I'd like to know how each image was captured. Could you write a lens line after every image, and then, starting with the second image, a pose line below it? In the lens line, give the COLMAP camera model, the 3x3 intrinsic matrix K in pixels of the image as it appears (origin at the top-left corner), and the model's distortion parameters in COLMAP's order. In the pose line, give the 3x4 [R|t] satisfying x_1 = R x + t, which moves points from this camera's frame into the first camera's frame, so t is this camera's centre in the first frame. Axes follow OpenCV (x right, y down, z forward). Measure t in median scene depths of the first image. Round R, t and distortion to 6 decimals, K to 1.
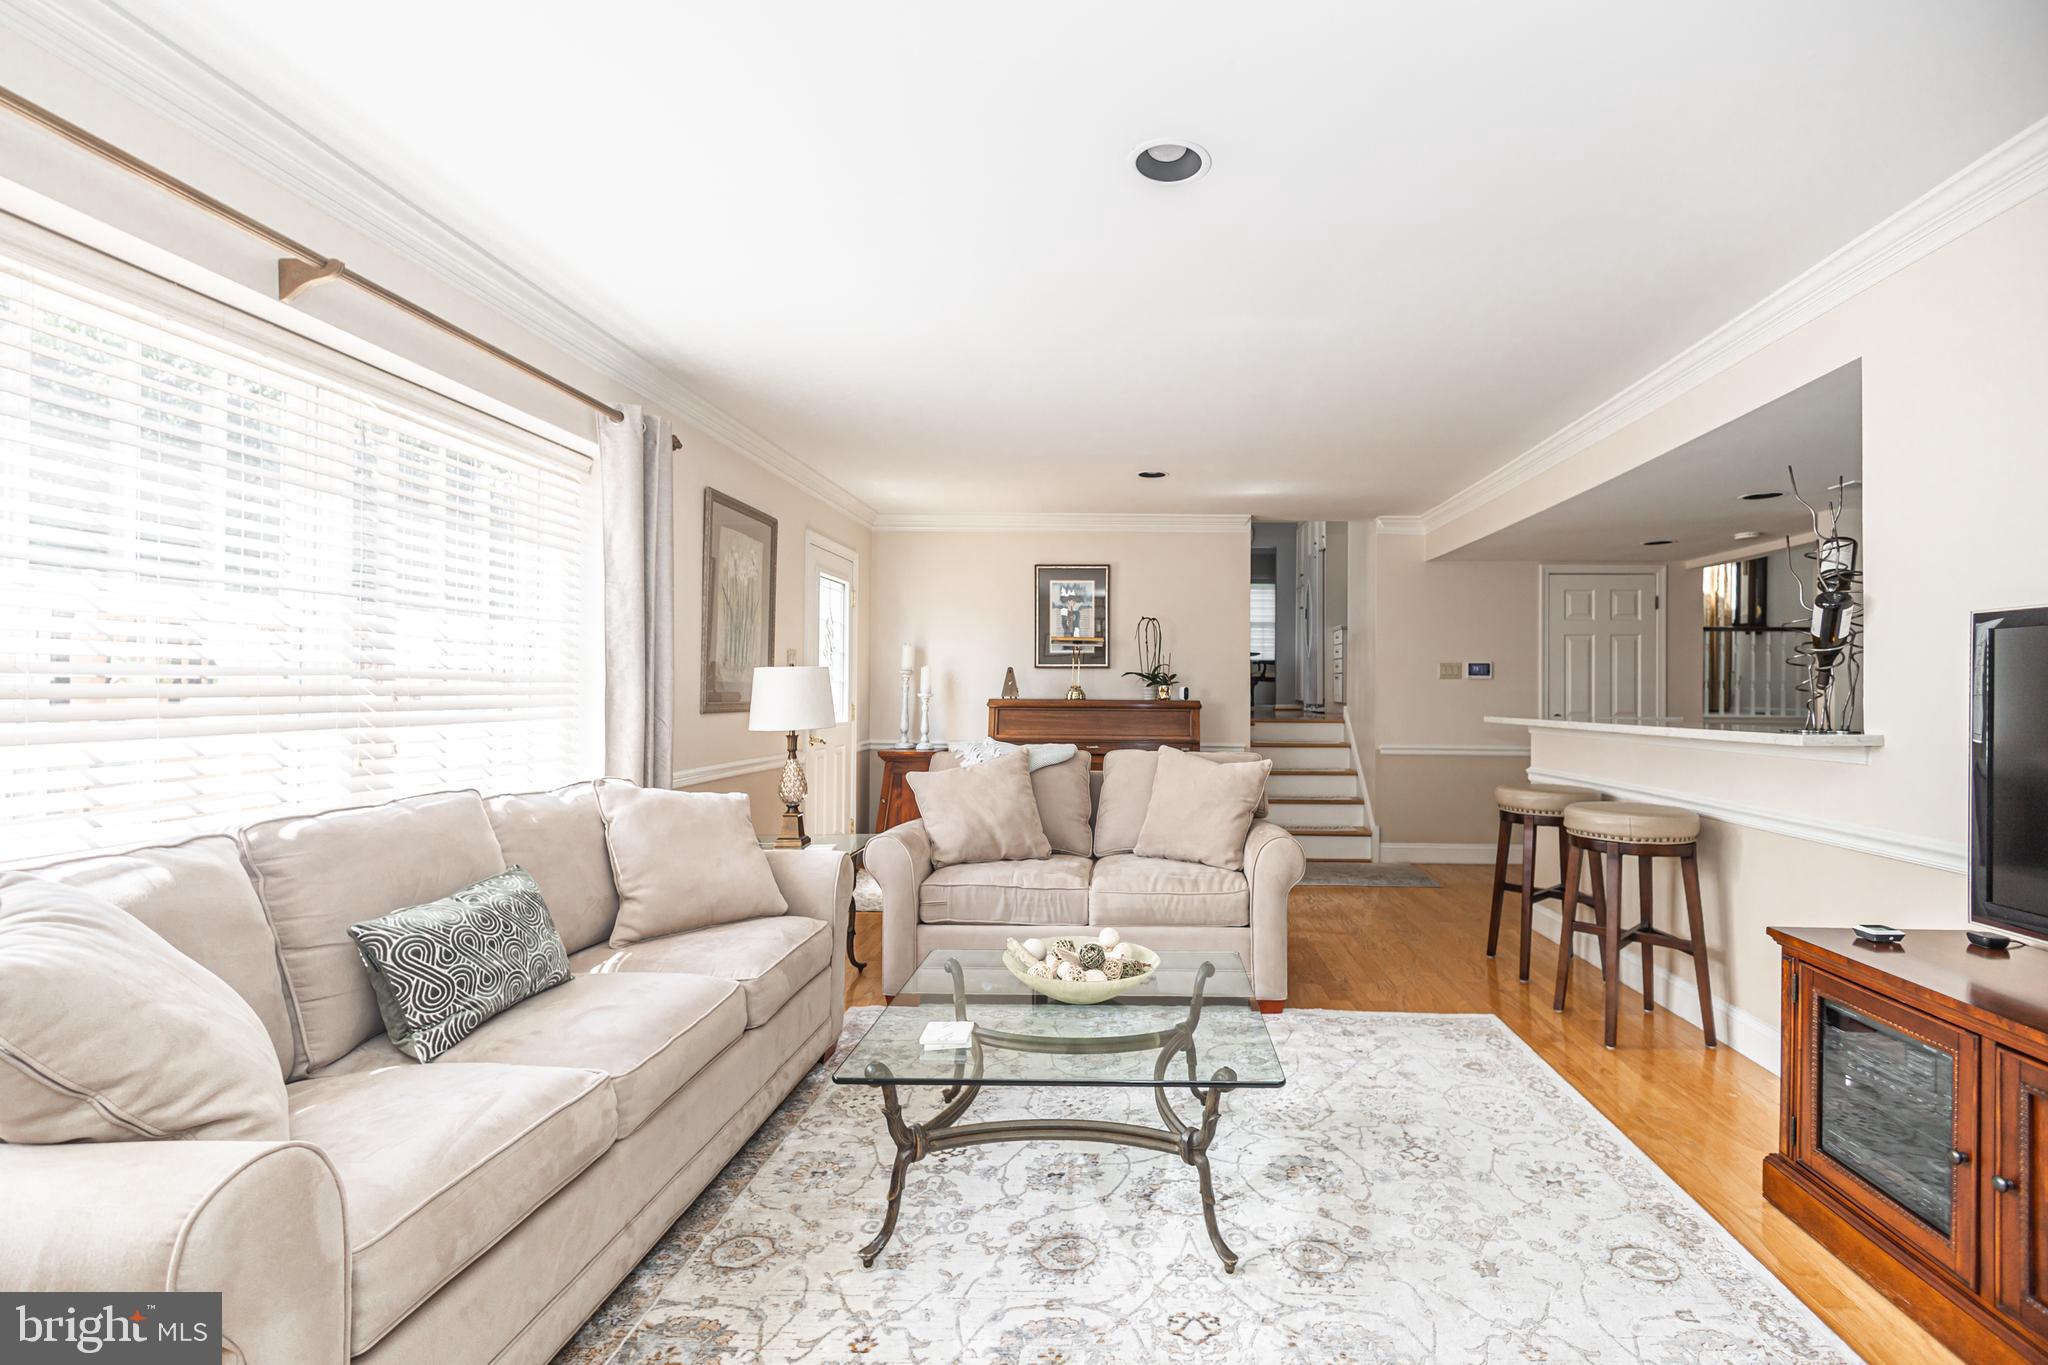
lens RADIAL K [[951.4, 0, 1022.9], [0, 951.4, 678.5], [0, 0, 1]] dist [0.013022, -0.005197]
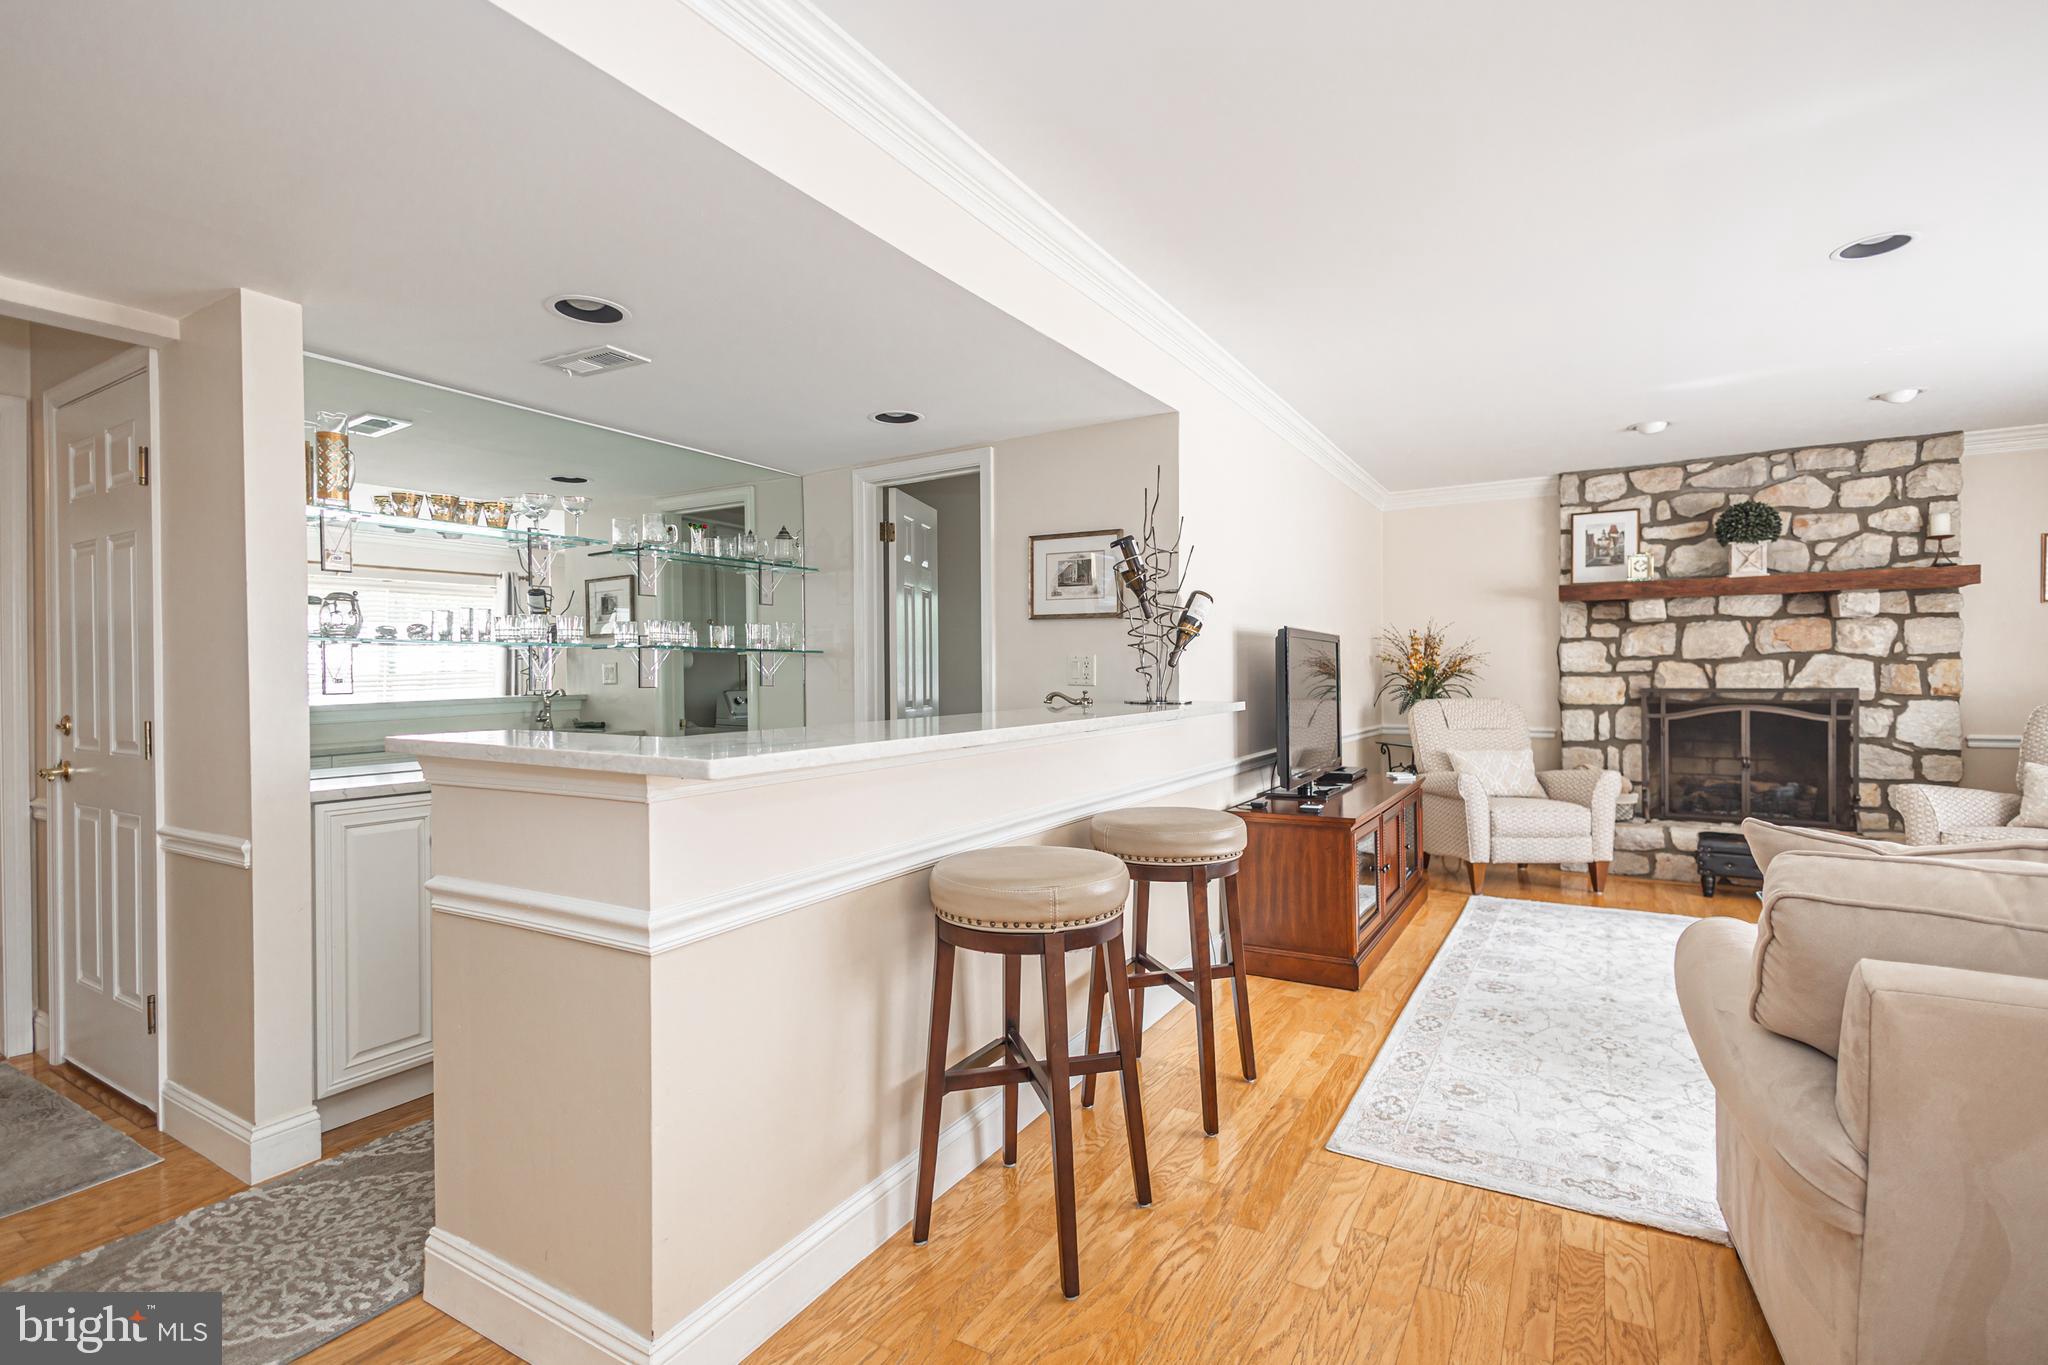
lens RADIAL K [[933.8, 0, 1028.7], [0, 933.8, 684.1], [0, 0, 1]] dist [0.003000, -0.000401]
pose [[-0.860256, -0.002369, 0.509858, 0.270346], [0.004756, 0.999908, 0.012670, 0.010211], [-0.509841, 0.013324, -0.860166, 1.538164]]
